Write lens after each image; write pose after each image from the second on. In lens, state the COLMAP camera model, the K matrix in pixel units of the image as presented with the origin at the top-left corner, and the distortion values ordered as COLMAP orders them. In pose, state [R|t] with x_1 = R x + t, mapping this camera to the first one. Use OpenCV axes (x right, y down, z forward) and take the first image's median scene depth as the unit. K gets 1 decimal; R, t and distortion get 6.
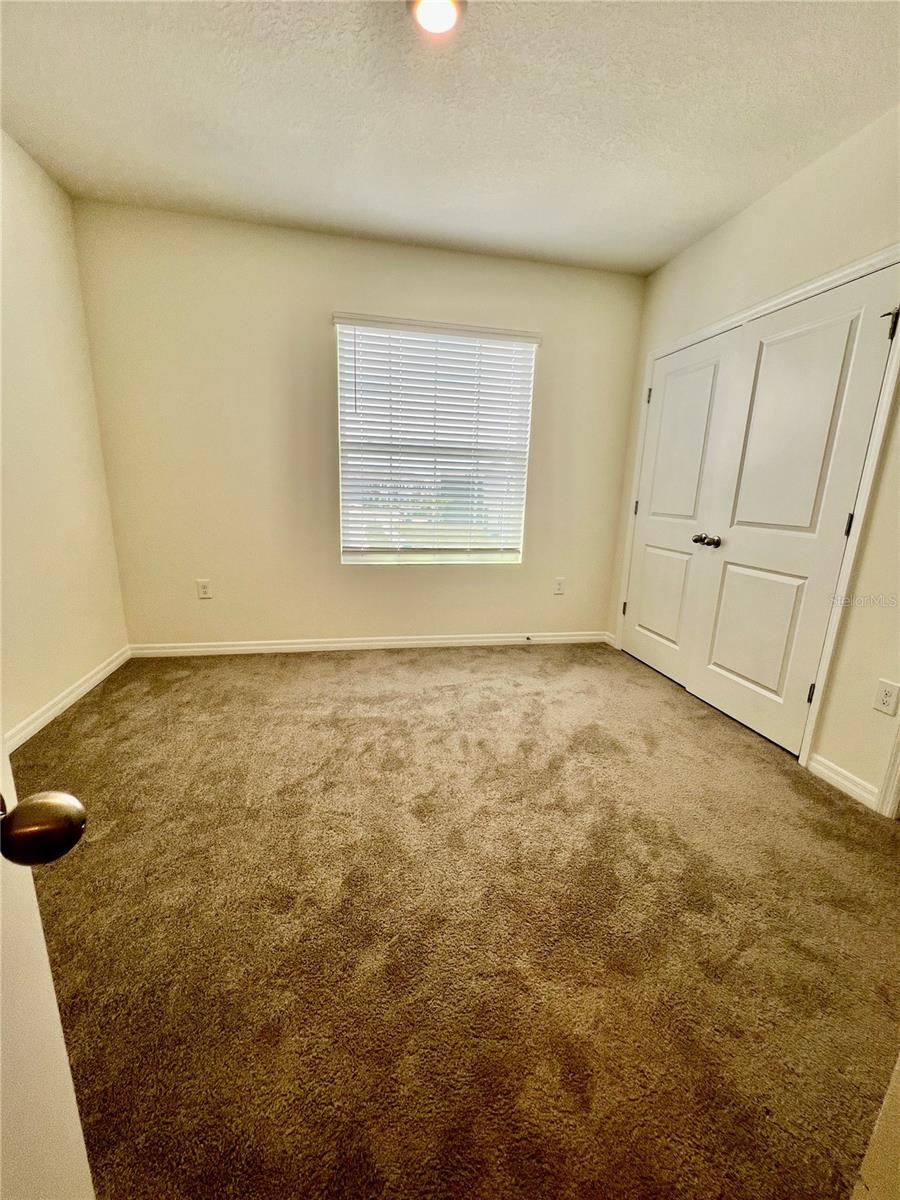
lens RADIAL K [[479.7, 0, 450.0], [0, 479.7, 600.0], [0, 0, 1]] dist [0.000920, 0.000353]
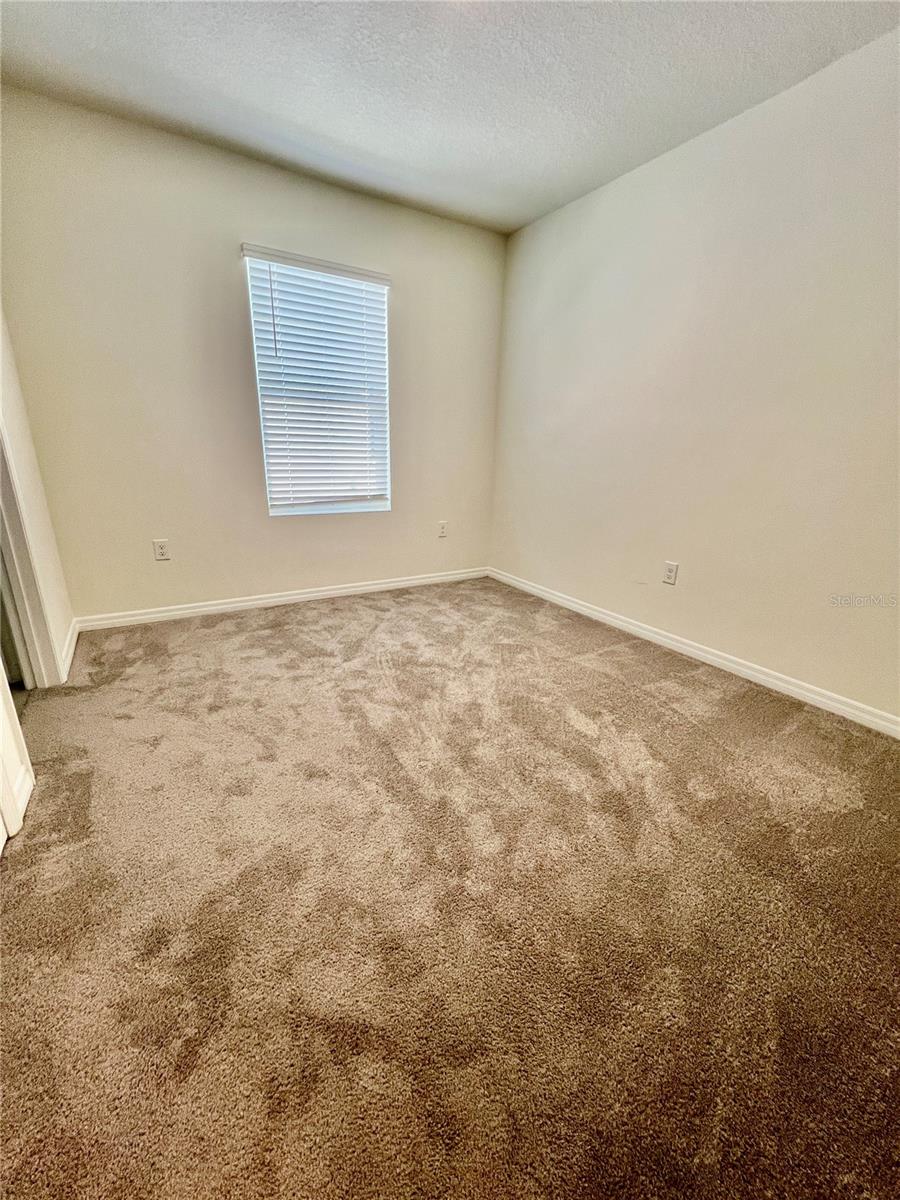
lens RADIAL K [[488.3, 0, 421.9], [0, 488.3, 594.4], [0, 0, 1]] dist [-0.001393, -0.000047]
pose [[0.944061, -0.099975, 0.314251, -0.209400], [0.070889, 0.992184, 0.102688, 0.001154], [-0.322061, -0.074667, 0.943770, -0.037819]]
